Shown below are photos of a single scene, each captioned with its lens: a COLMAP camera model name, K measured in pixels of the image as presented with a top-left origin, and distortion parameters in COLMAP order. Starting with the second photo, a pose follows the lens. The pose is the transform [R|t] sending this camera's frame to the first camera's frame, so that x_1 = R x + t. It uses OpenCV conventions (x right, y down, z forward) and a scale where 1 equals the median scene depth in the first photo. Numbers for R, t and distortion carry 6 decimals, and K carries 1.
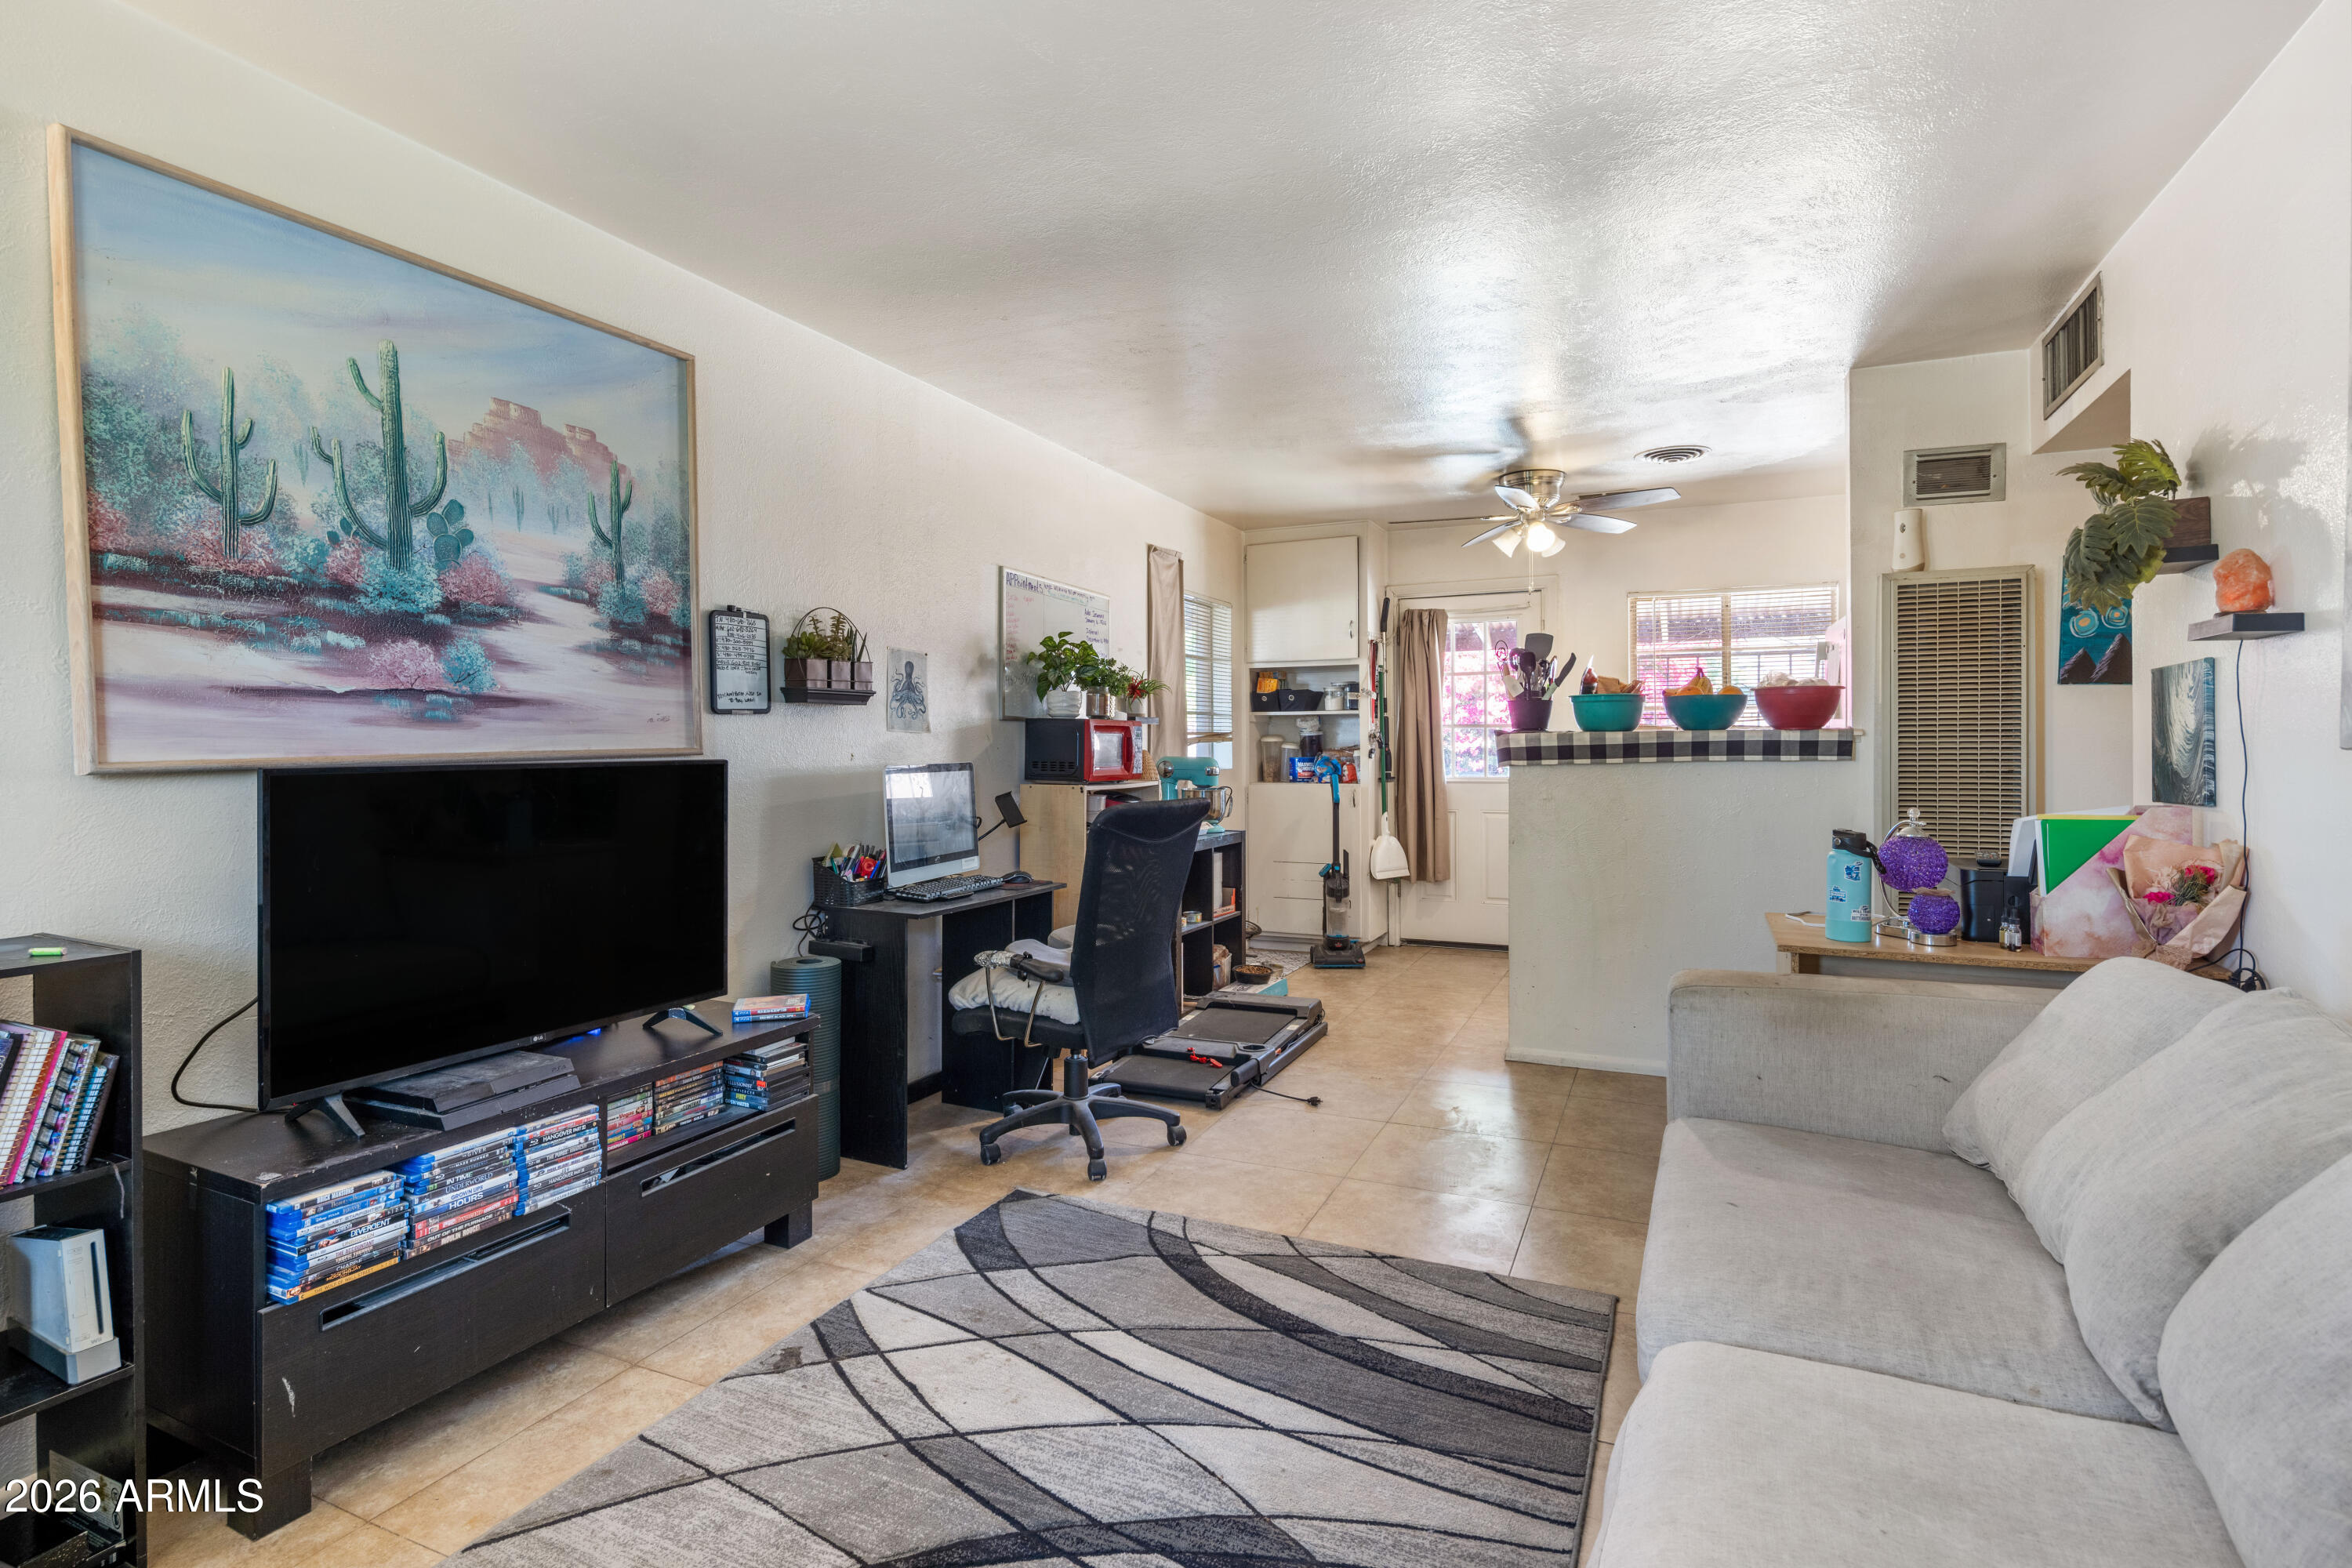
lens RADIAL K [[1143.9, 0, 1163.0], [0, 1143.9, 767.3], [0, 0, 1]] dist [0.002874, 0.000416]
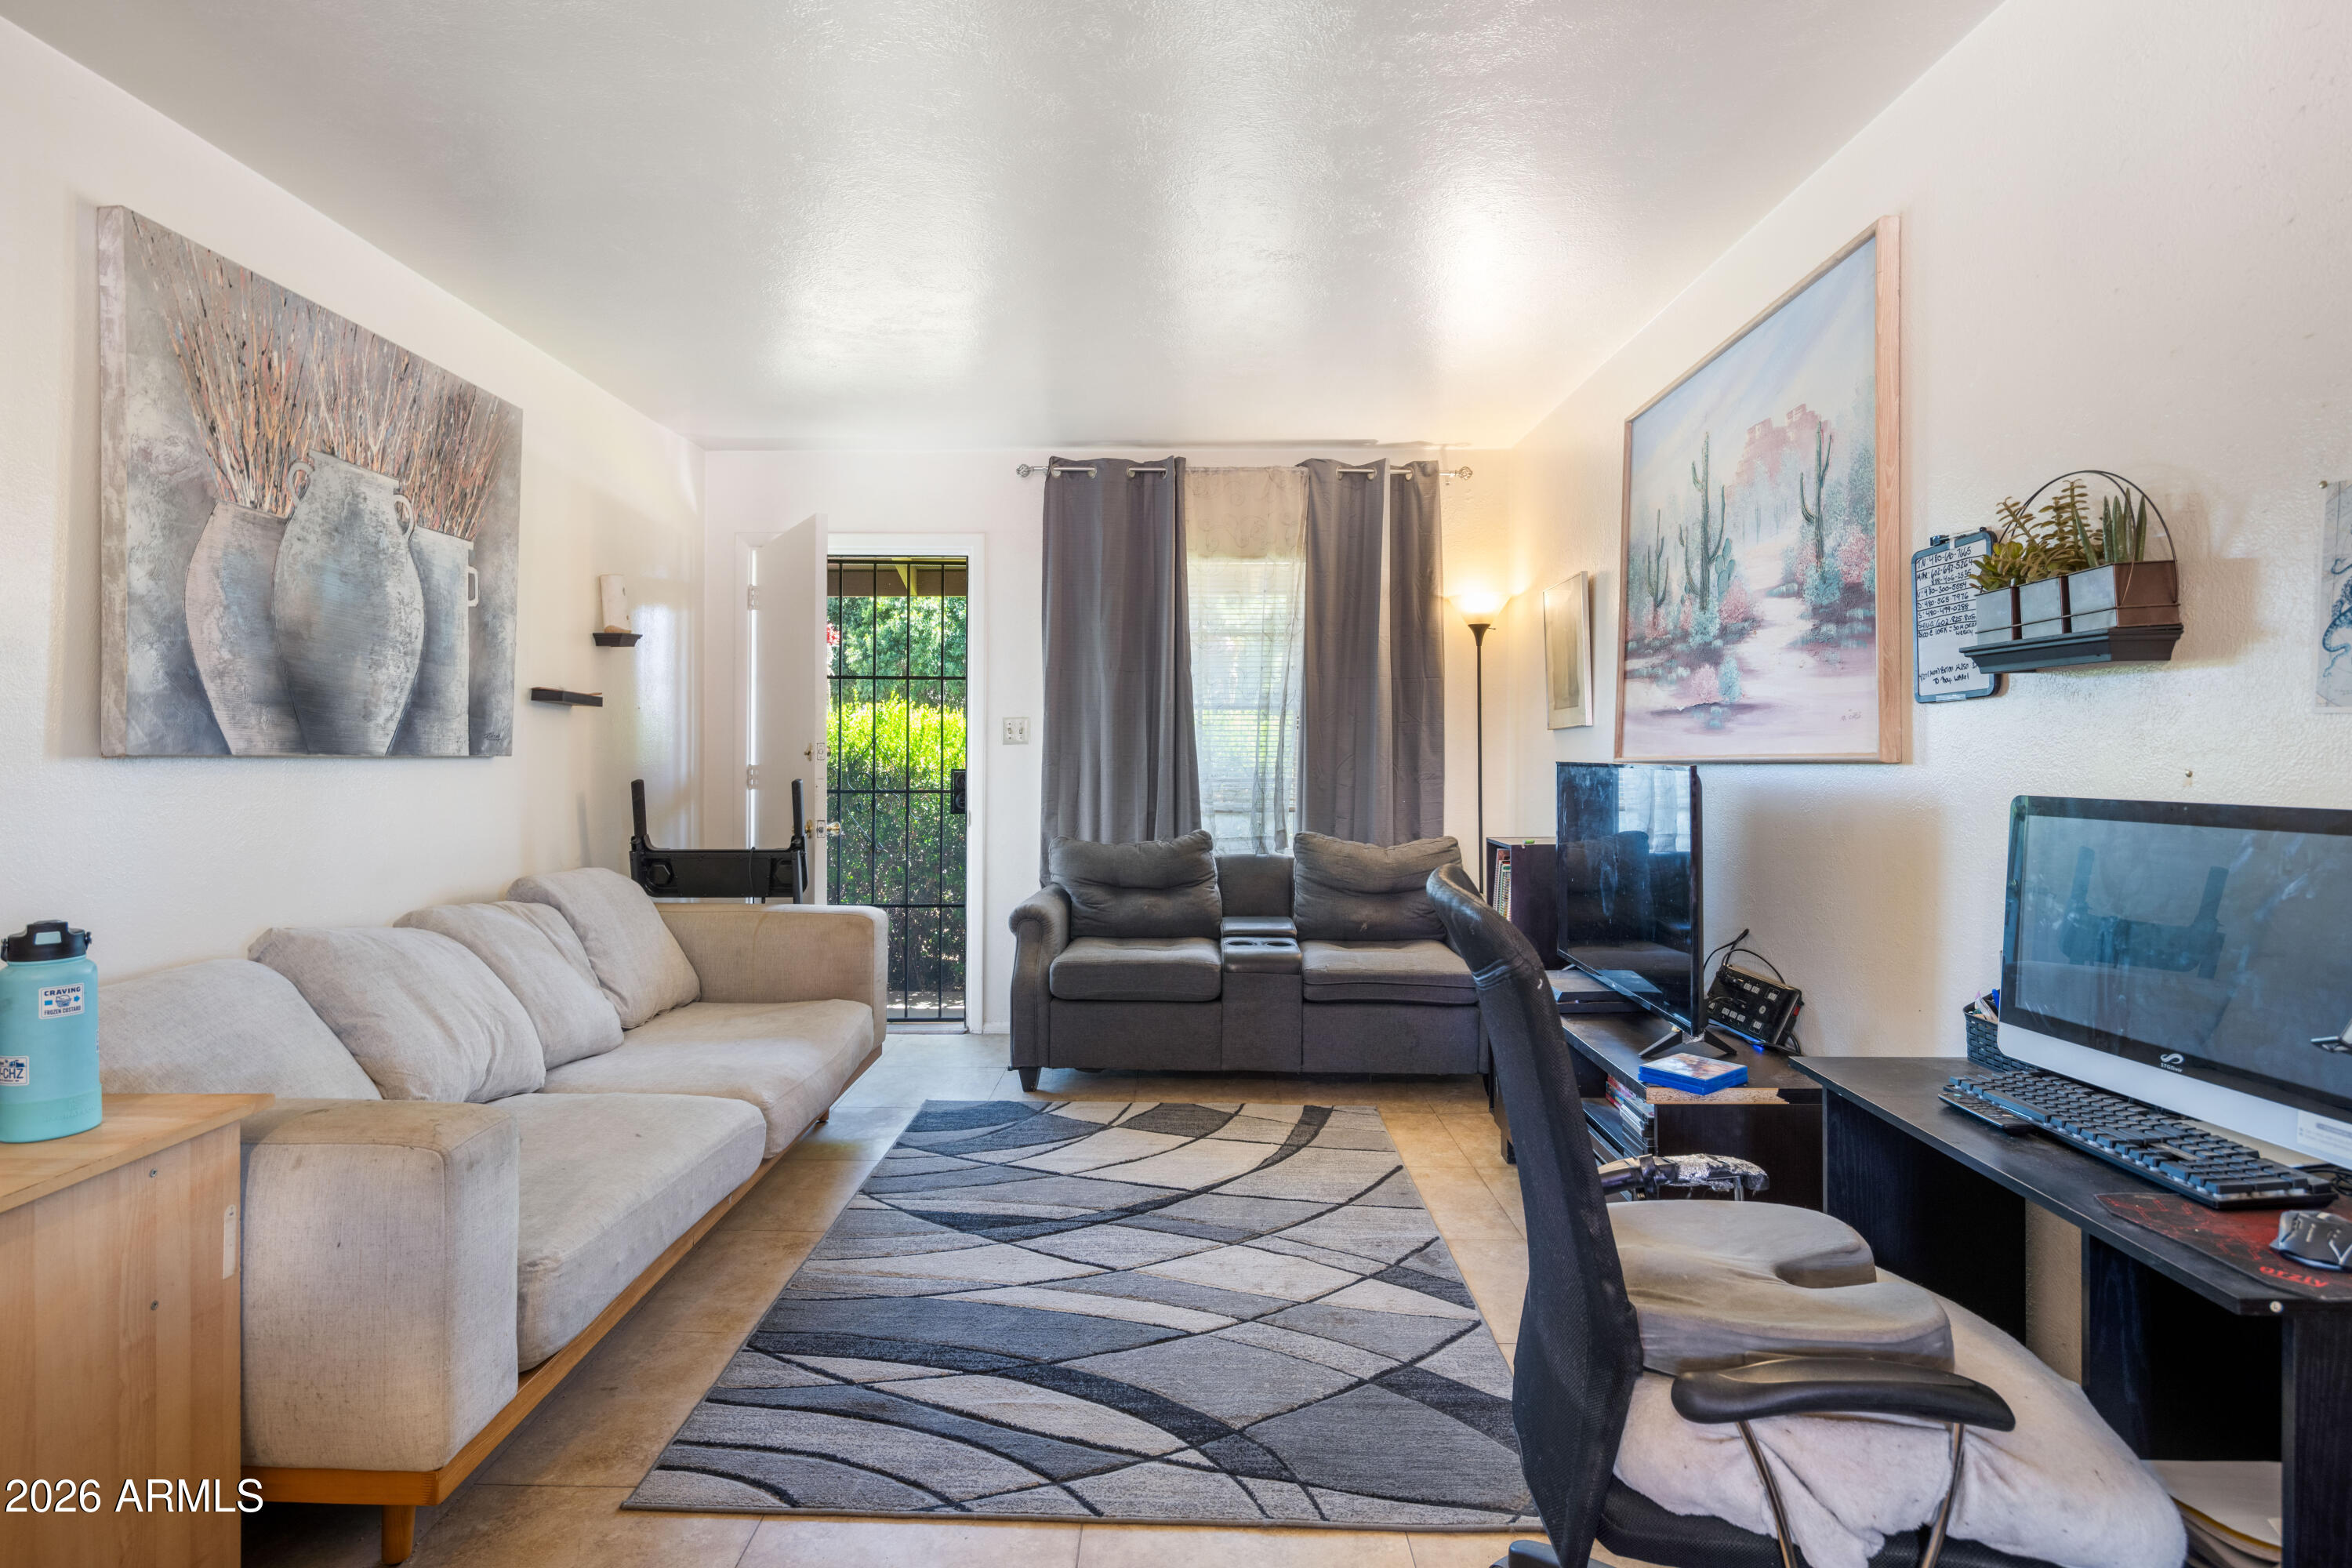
lens RADIAL K [[1143.9, 0, 1161.7], [0, 1143.9, 771.3], [0, 0, 1]] dist [0.002874, 0.000416]
pose [[-0.915735, 0.011280, -0.401625, 0.333235], [-0.005169, 0.999192, 0.039848, -0.034925], [0.401751, 0.038566, -0.914937, 1.617952]]
